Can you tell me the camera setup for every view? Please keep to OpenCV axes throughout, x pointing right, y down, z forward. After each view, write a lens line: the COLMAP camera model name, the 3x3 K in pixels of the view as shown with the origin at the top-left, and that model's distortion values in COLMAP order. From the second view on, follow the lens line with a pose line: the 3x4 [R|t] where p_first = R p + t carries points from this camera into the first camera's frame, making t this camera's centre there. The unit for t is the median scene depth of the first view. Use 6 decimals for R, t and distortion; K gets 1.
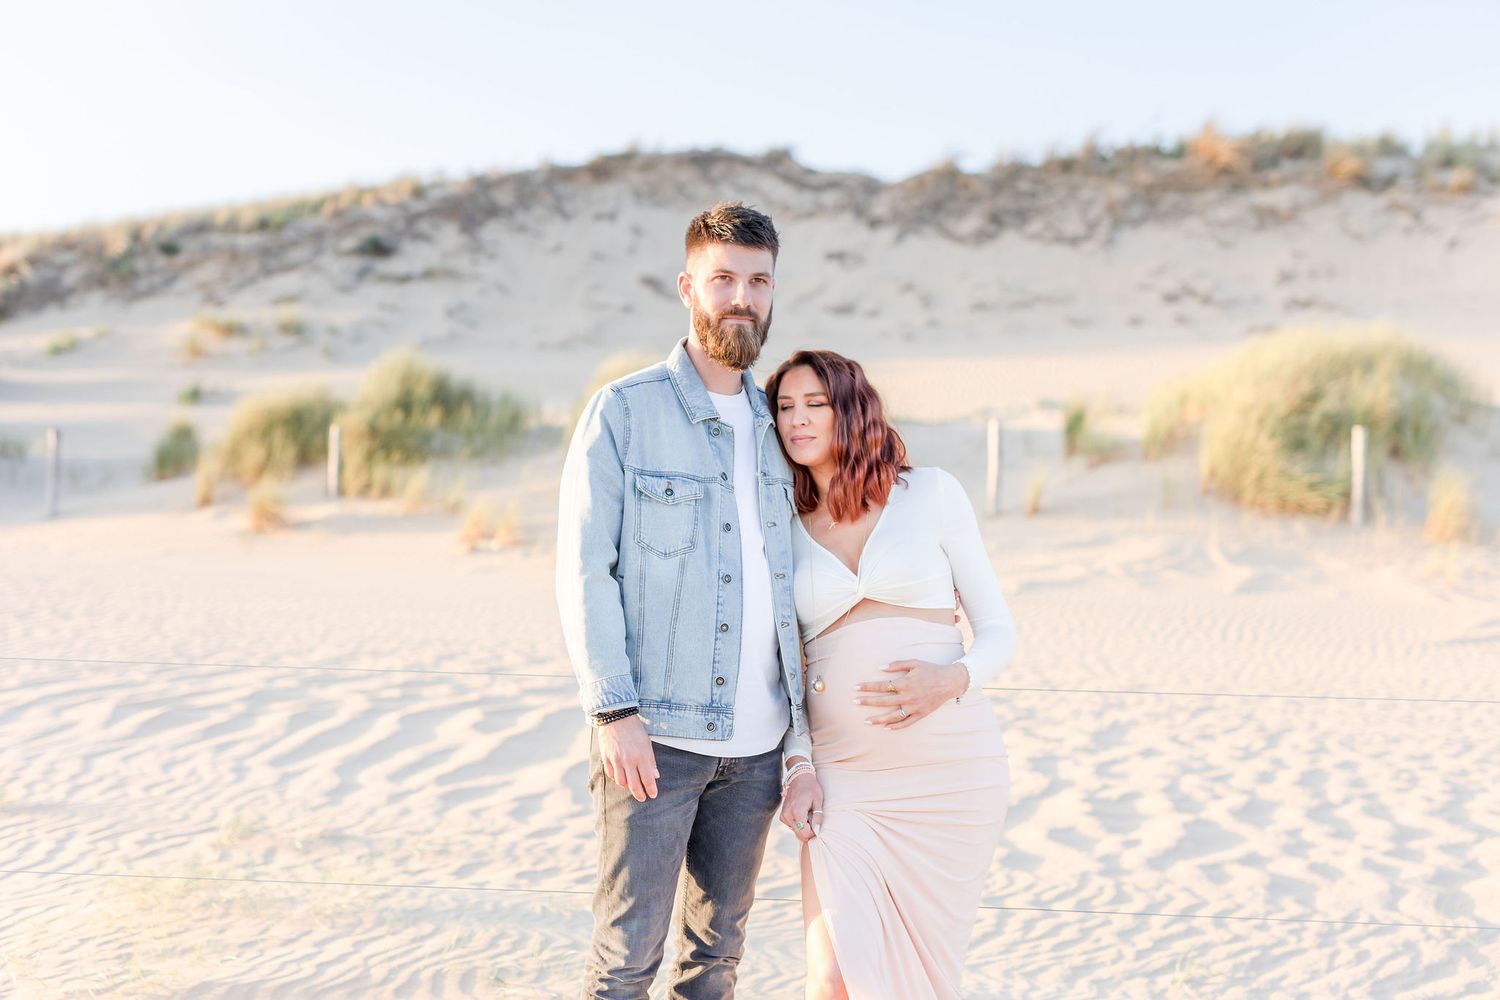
lens RADIAL K [[2138.7, 0, 752.1], [0, 2138.7, 438.0], [0, 0, 1]] dist [-0.033450, 0.024610]
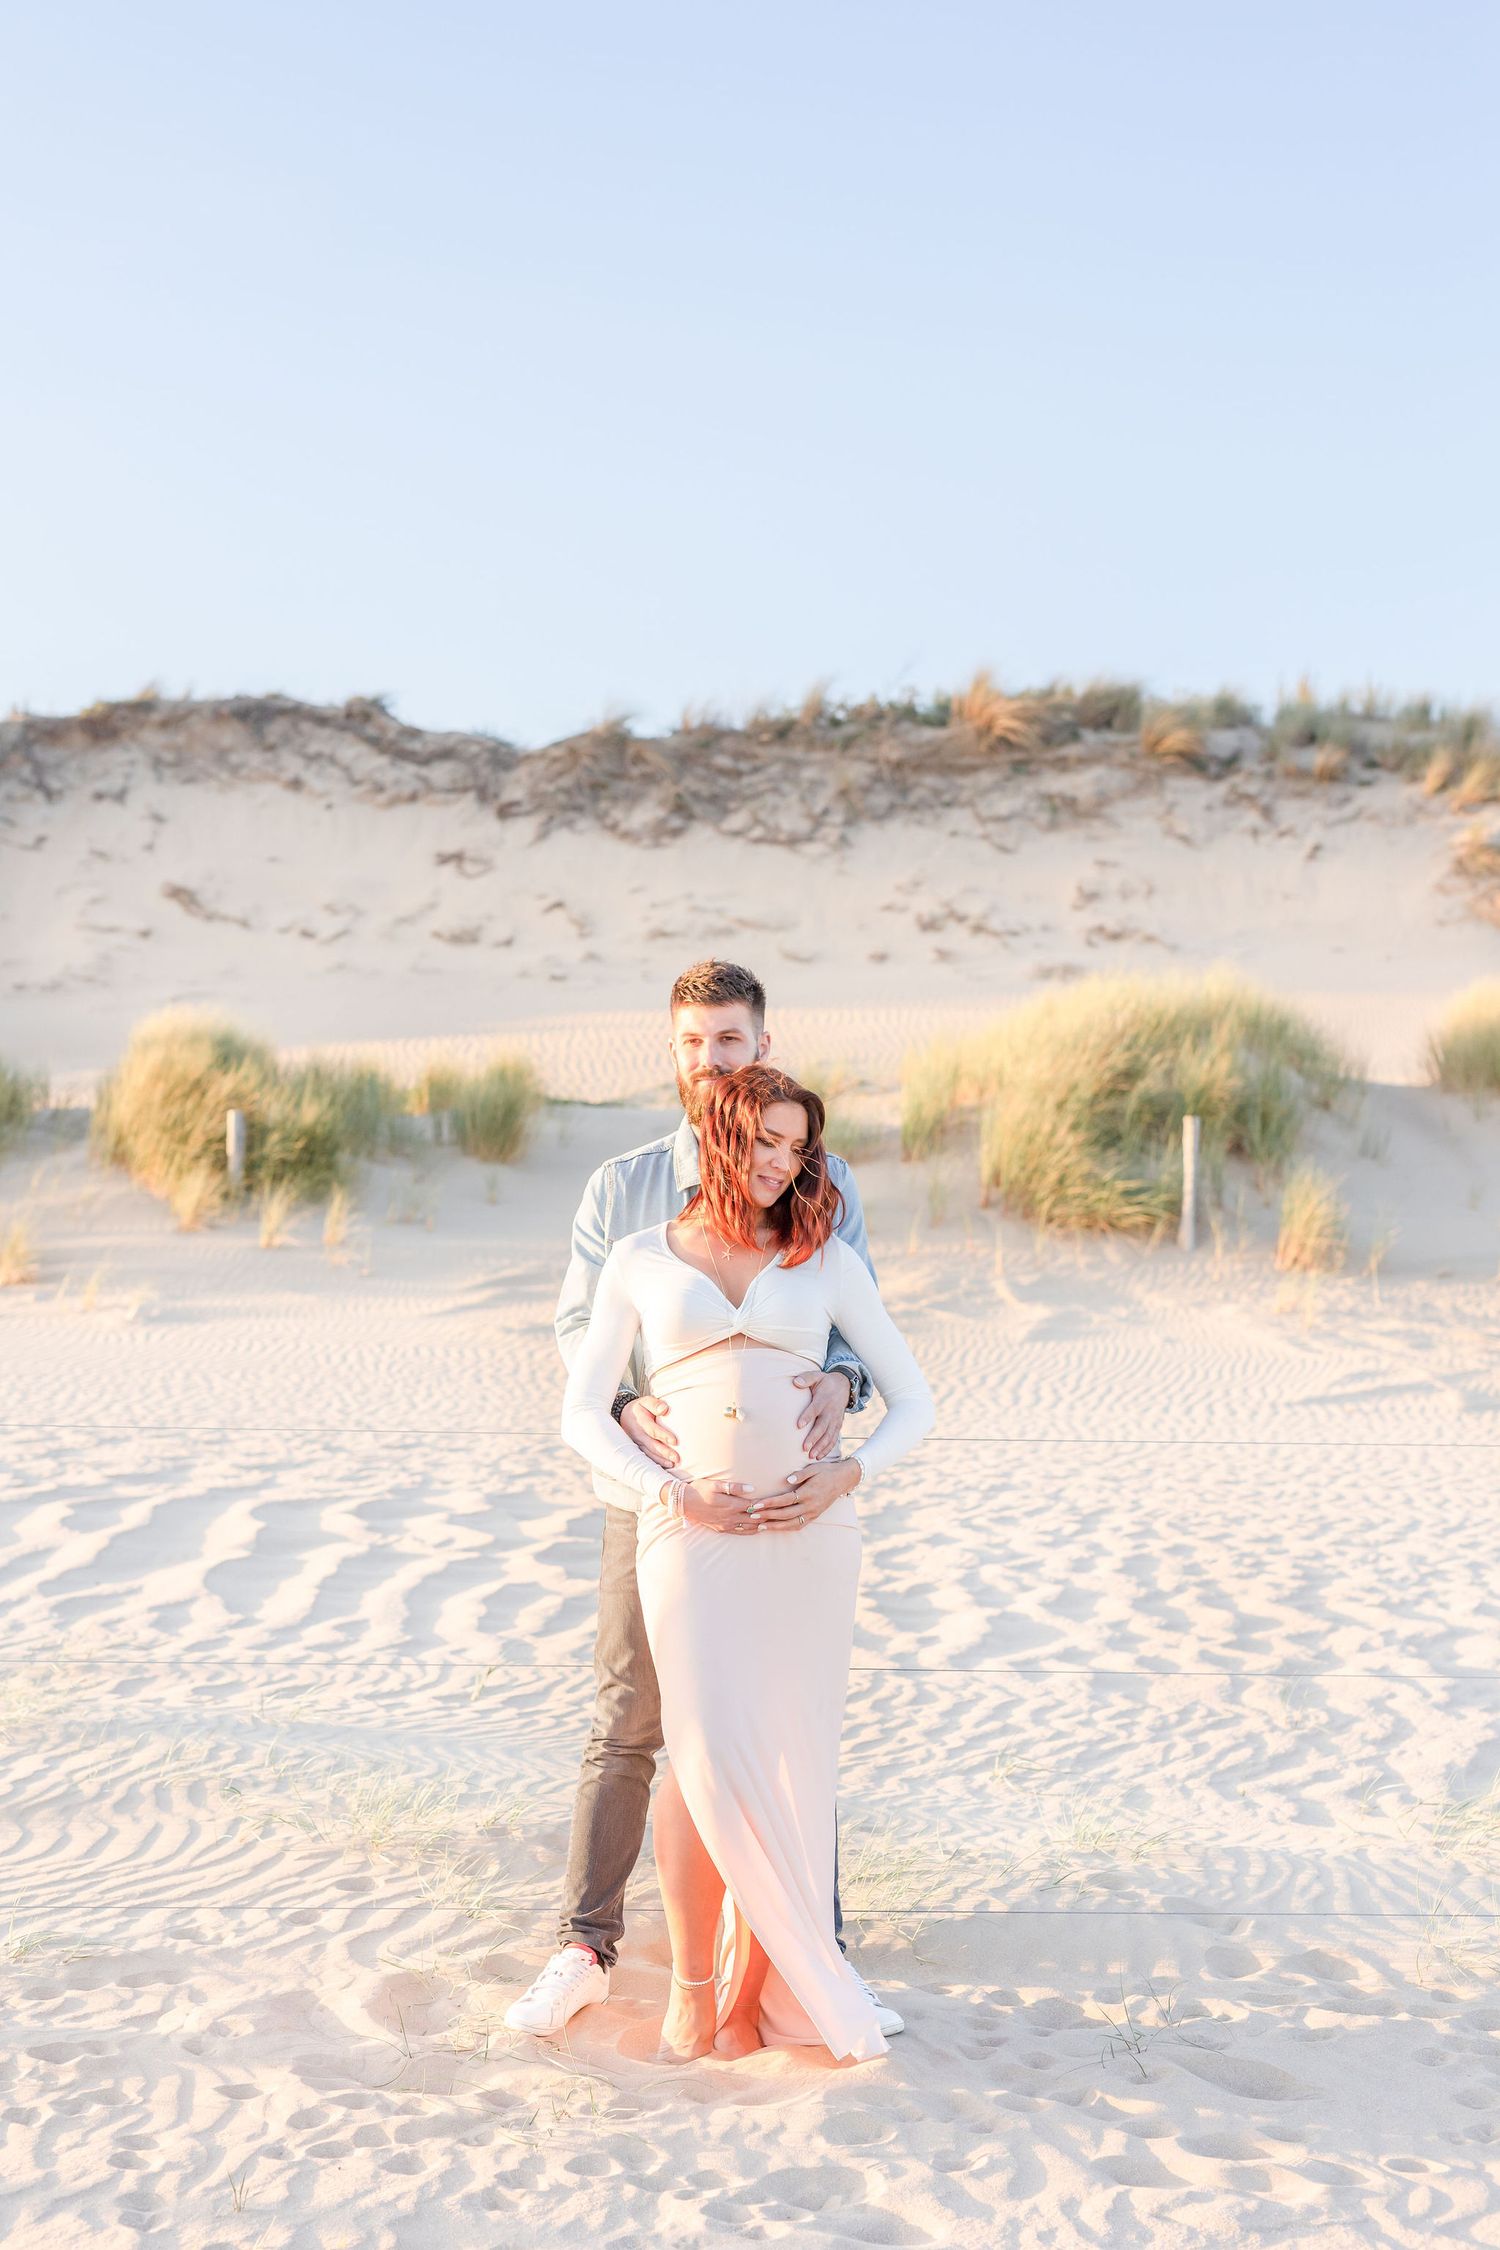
lens RADIAL K [[3422.9, 0, 750.0], [0, 3422.9, 1125.0], [0, 0, 1]] dist [-0.054560, 0.109976]
pose [[0.988582, -0.000560, 0.150682, -0.070811], [-0.000504, 0.999975, 0.007022, -0.015333], [-0.150682, -0.007018, 0.988557, -0.235144]]
